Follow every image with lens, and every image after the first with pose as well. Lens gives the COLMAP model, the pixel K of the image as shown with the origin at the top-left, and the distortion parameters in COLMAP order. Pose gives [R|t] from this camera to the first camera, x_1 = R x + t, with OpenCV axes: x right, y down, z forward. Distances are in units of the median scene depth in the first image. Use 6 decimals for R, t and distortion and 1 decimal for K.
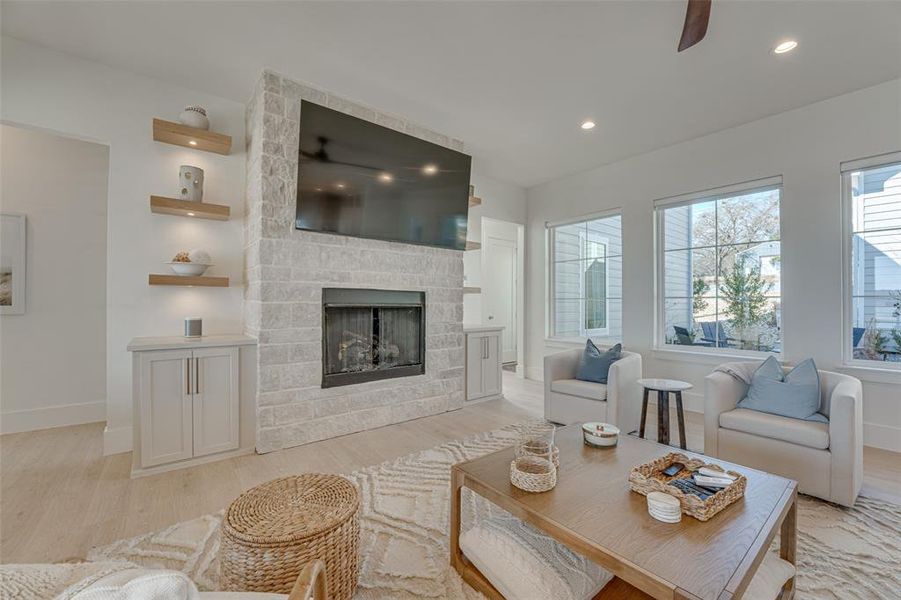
lens RADIAL K [[372.6, 0, 449.8], [0, 372.6, 303.4], [0, 0, 1]] dist [-0.028526, 0.003863]
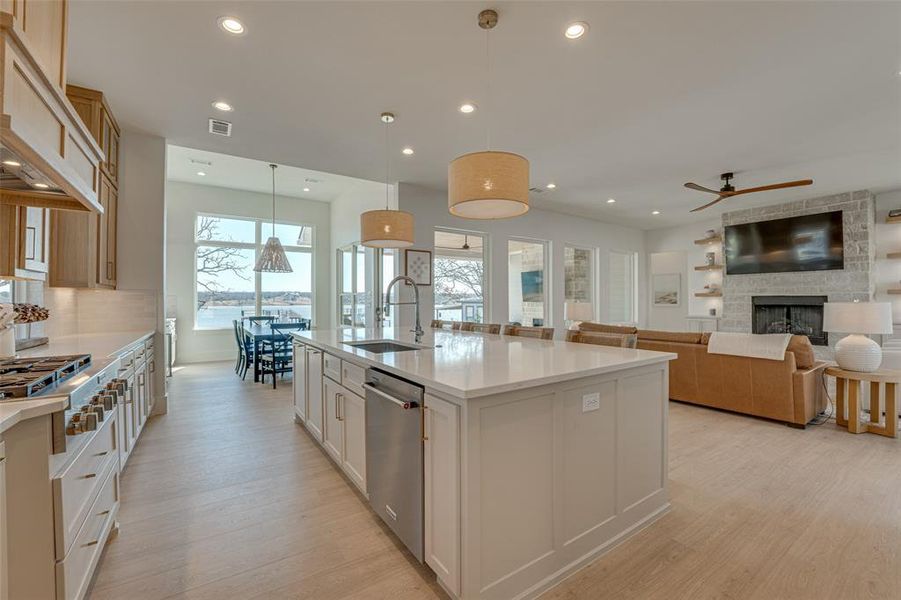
lens RADIAL K [[368.2, 0, 448.9], [0, 368.2, 297.9], [0, 0, 1]] dist [-0.016924, 0.000240]
pose [[-0.083714, -0.015418, -0.996371, 2.048351], [-0.000601, 0.999881, -0.015422, 0.004663], [0.996490, -0.000692, -0.083714, -0.664818]]
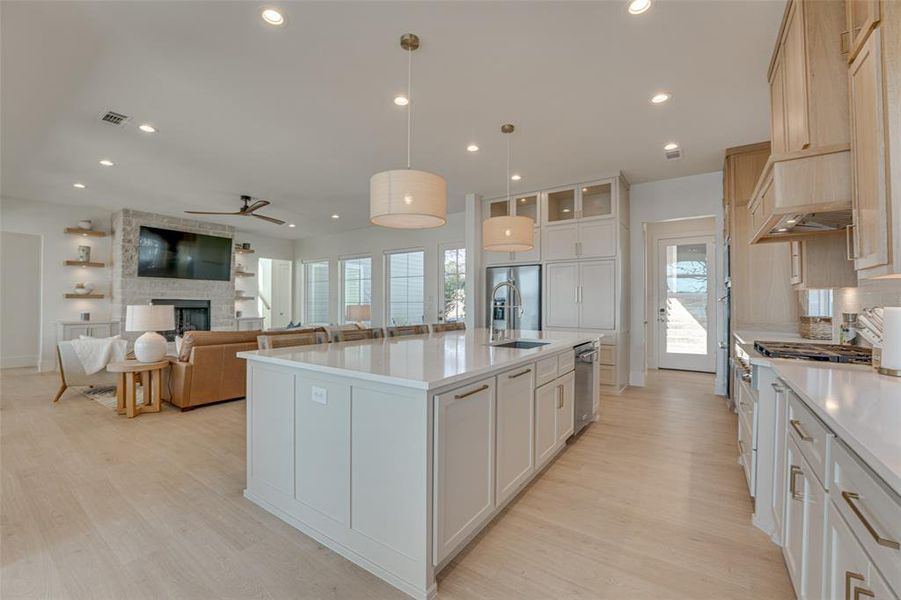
lens RADIAL K [[372.6, 0, 449.8], [0, 372.6, 303.4], [0, 0, 1]] dist [-0.028526, 0.003863]
pose [[0.958370, -0.001627, 0.285524, 0.790700], [0.003215, 0.999982, -0.005092, 0.002809], [-0.285510, 0.005797, 0.958358, -1.733938]]
